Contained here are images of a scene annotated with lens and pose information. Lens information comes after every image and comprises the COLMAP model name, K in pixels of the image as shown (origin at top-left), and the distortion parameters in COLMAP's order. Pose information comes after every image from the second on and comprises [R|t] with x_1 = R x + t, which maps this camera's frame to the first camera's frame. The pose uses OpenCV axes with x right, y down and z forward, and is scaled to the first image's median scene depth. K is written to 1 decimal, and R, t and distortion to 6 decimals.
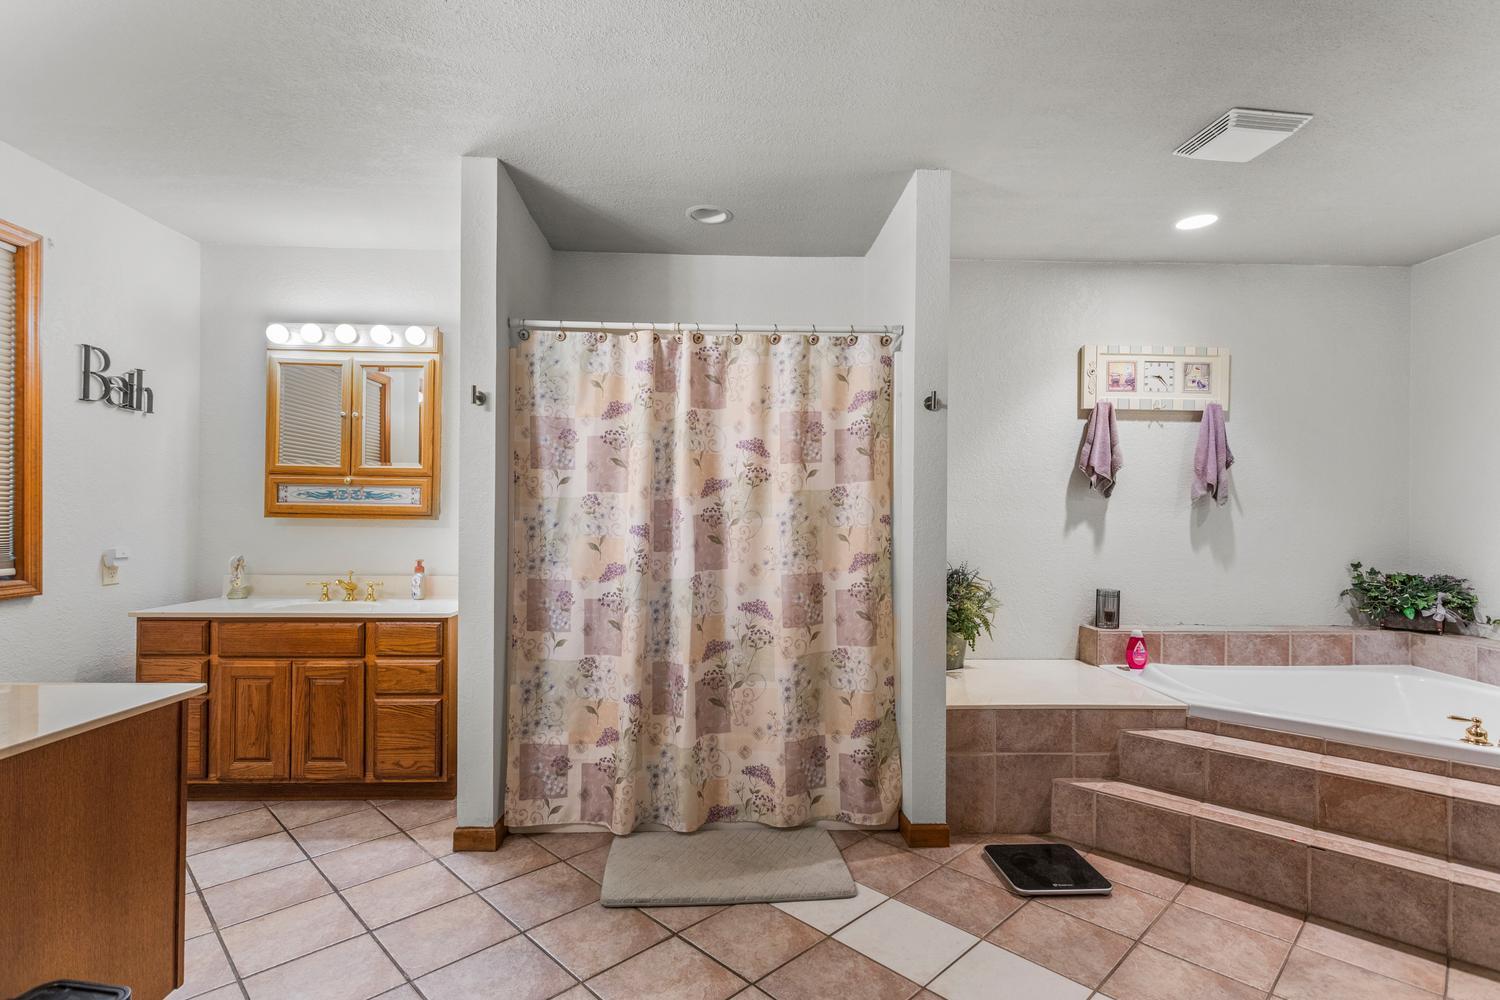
lens RADIAL K [[728.9, 0, 750.0], [0, 728.9, 505.4], [0, 0, 1]] dist [0.000614, 0.001305]
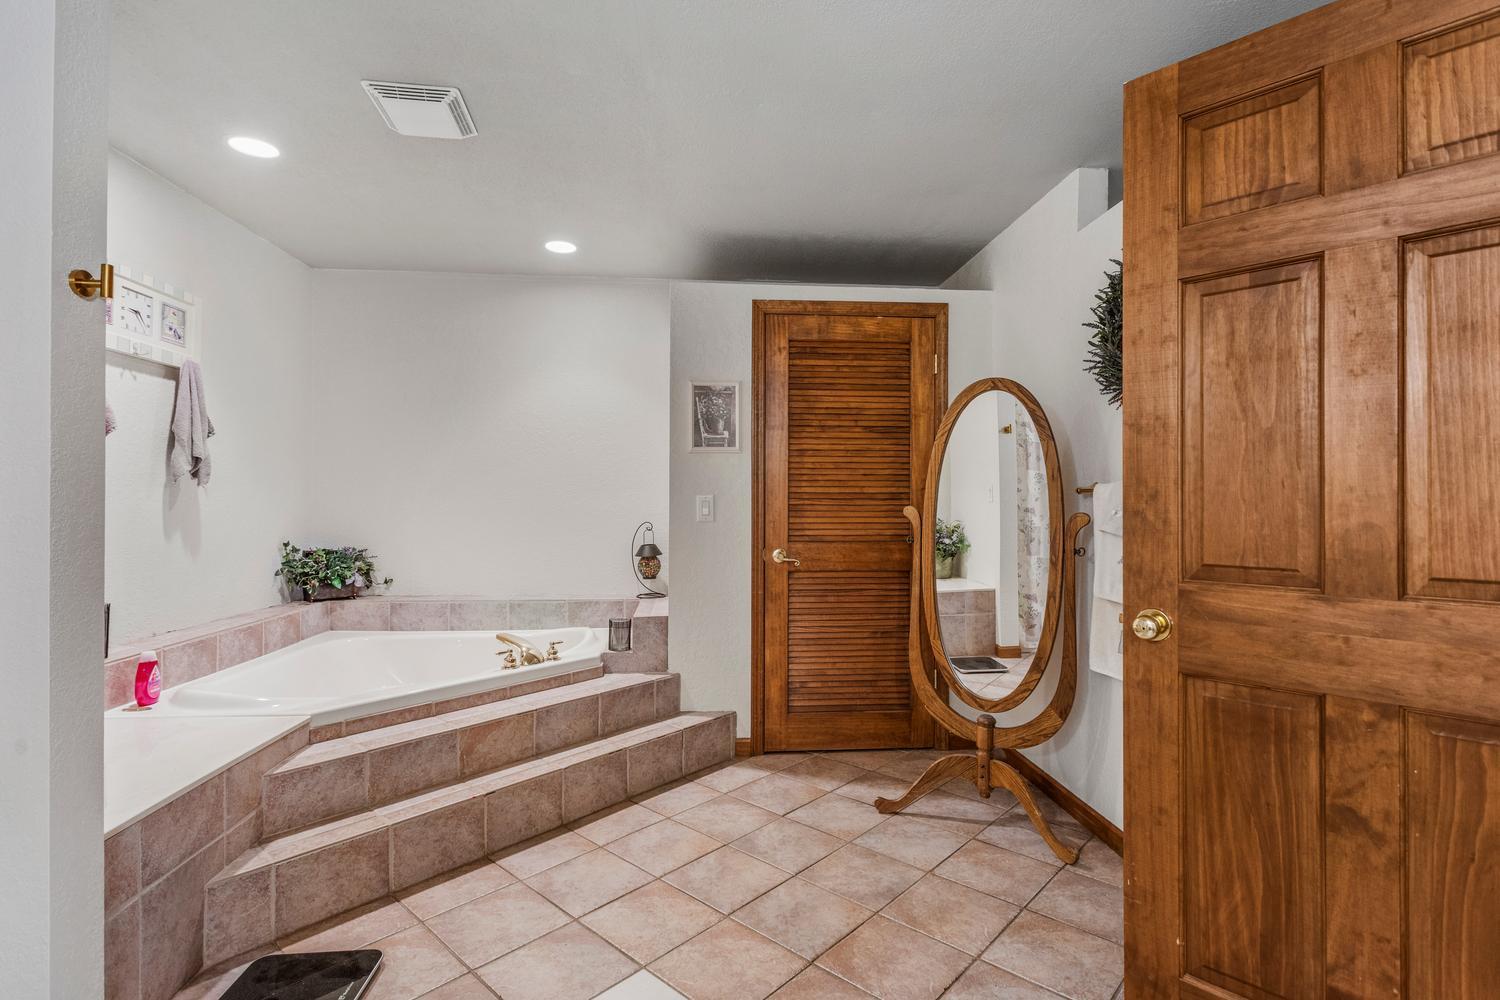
lens RADIAL K [[730.6, 0, 744.0], [0, 730.6, 491.2], [0, 0, 1]] dist [0.019847, 0.000306]
pose [[-0.031945, 0.002847, 0.999486, -0.293597], [-0.013747, 0.999900, -0.003288, 0.002876], [-0.999395, -0.013845, -0.031902, 0.523354]]
